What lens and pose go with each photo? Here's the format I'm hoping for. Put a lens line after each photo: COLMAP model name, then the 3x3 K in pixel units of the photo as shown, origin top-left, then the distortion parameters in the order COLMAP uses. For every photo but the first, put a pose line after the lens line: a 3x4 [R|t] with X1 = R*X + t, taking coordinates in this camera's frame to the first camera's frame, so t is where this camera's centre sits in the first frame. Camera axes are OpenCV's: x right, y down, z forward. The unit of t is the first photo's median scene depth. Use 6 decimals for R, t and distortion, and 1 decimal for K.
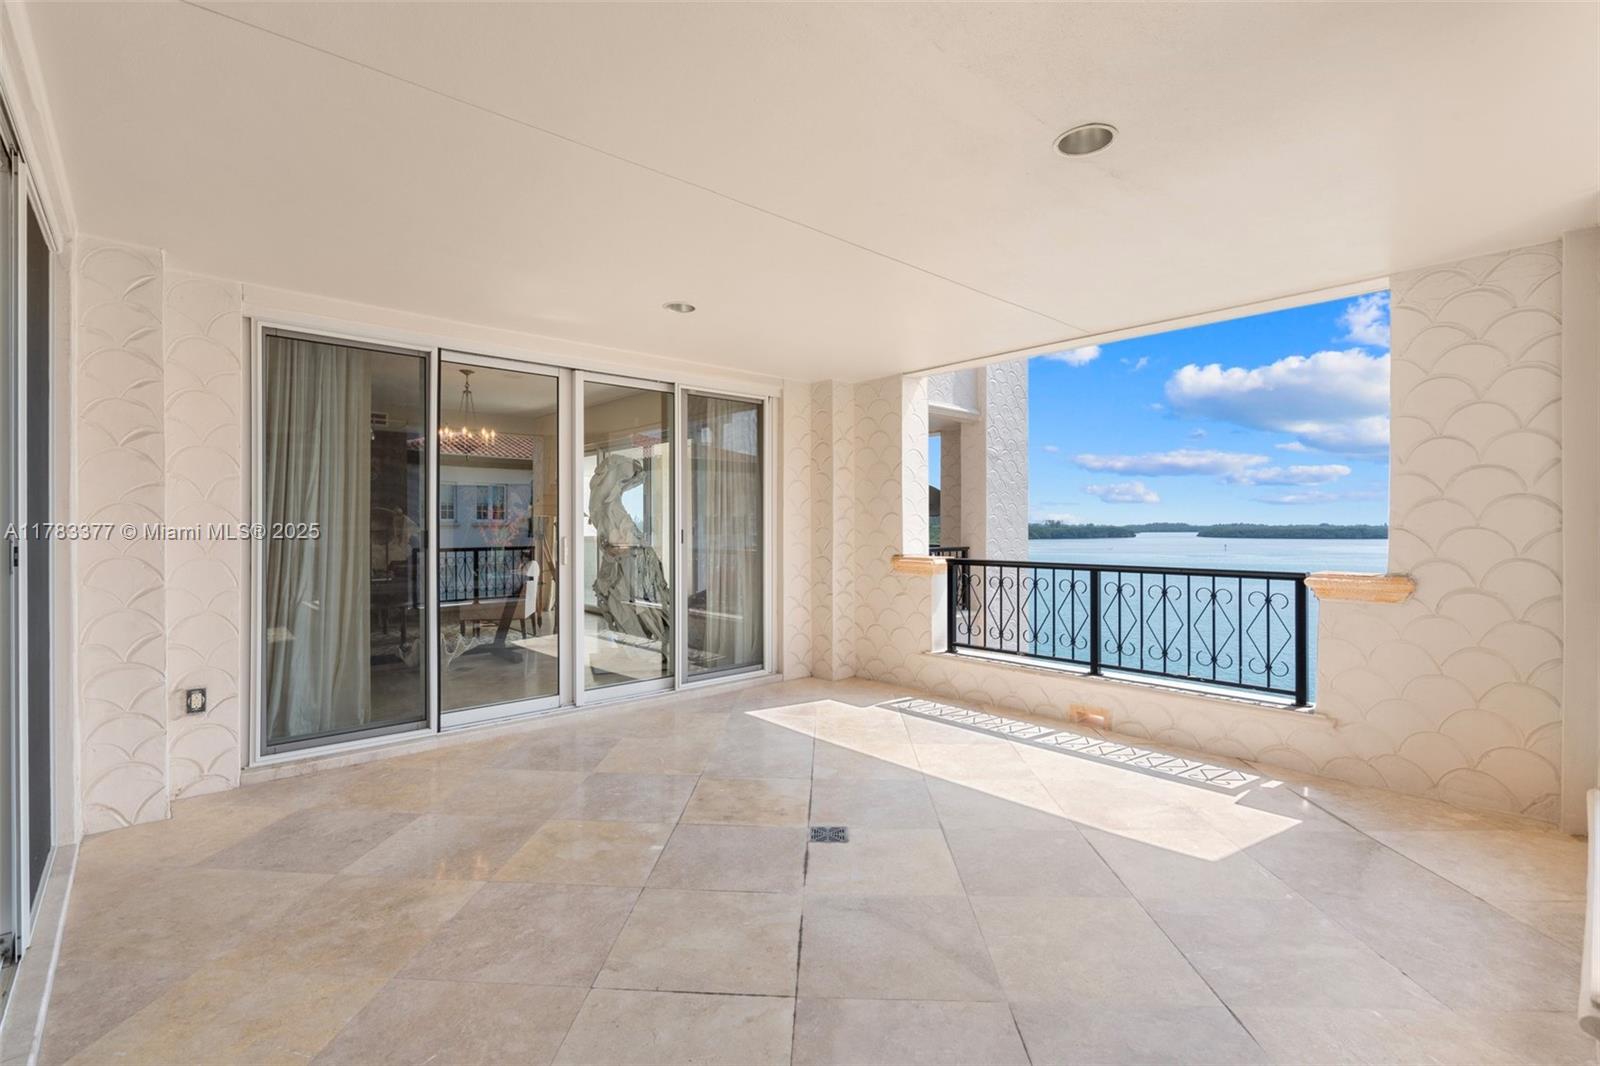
lens RADIAL K [[722.7, 0, 778.8], [0, 722.7, 524.3], [0, 0, 1]] dist [-0.001592, 0.001160]
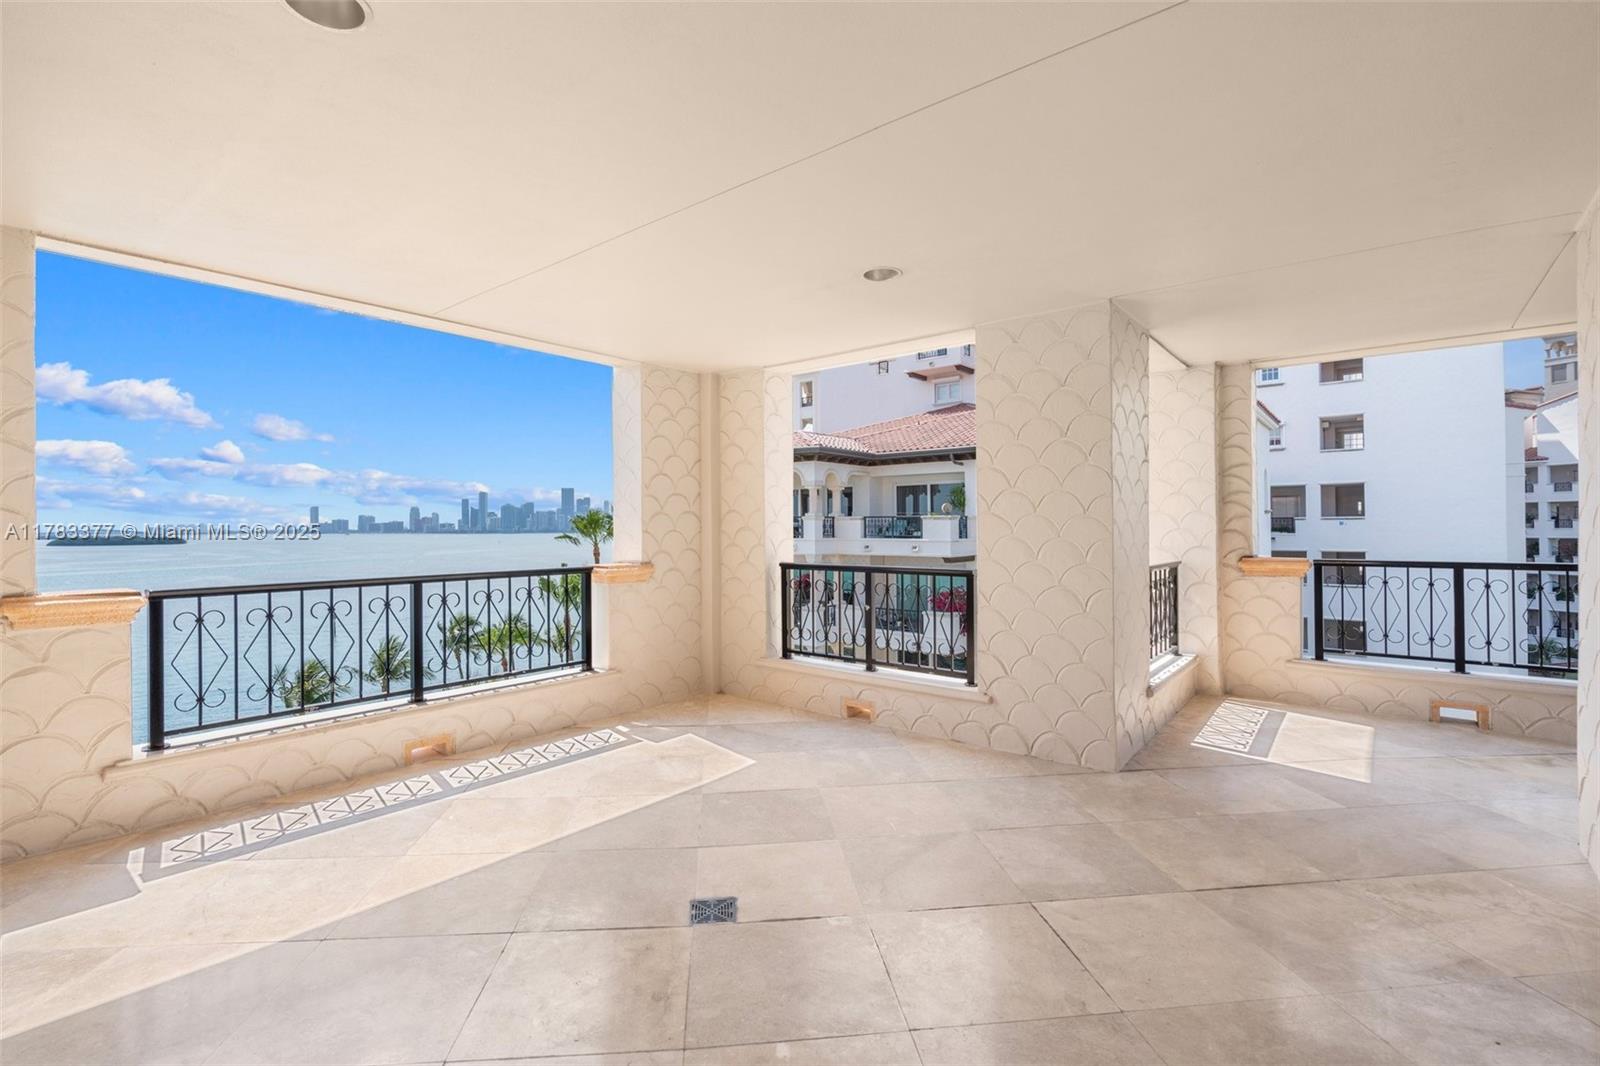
lens RADIAL K [[715.7, 0, 777.8], [0, 715.7, 528.4], [0, 0, 1]] dist [-0.001937, 0.000334]
pose [[-0.138767, 0.007771, 0.990295, -0.589536], [0.011025, 0.999919, -0.006302, 0.010047], [-0.990264, 0.010044, -0.138842, 0.837783]]
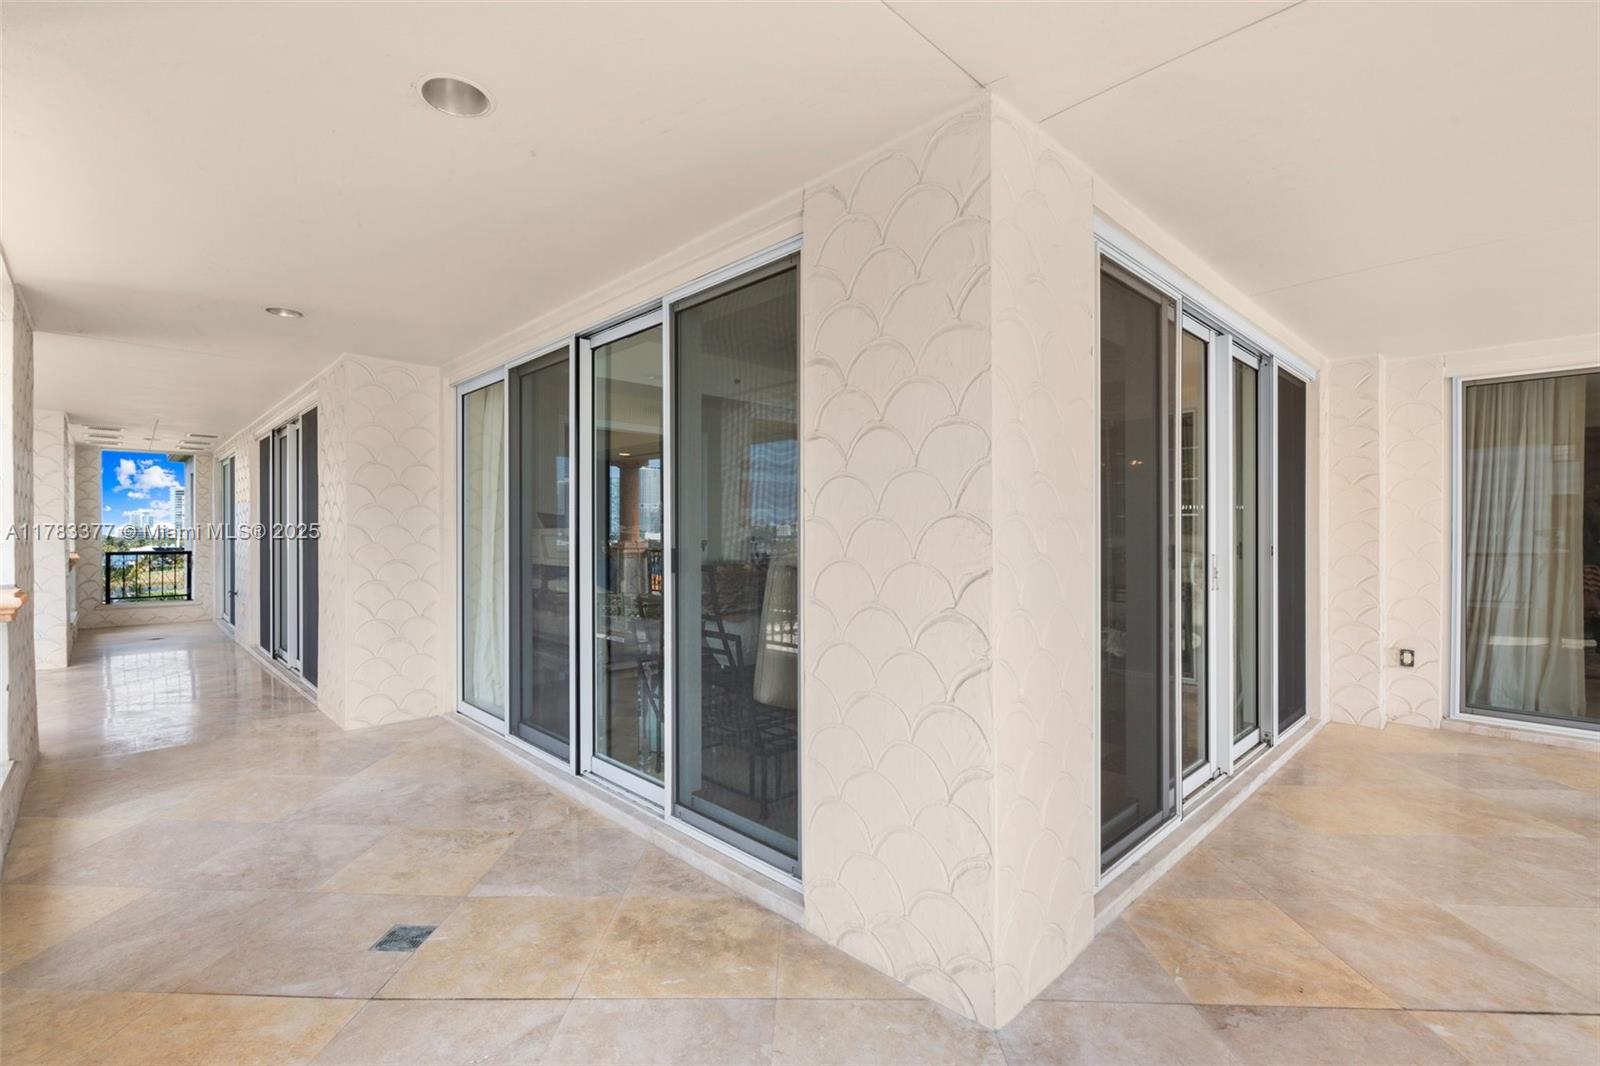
lens RADIAL K [[722.7, 0, 778.8], [0, 722.7, 524.3], [0, 0, 1]] dist [-0.001592, 0.001160]
pose [[0.028408, -0.009280, -0.999553, 0.532144], [-0.001985, 0.999954, -0.009340, -0.003798], [0.999594, 0.002250, 0.028389, -0.255623]]
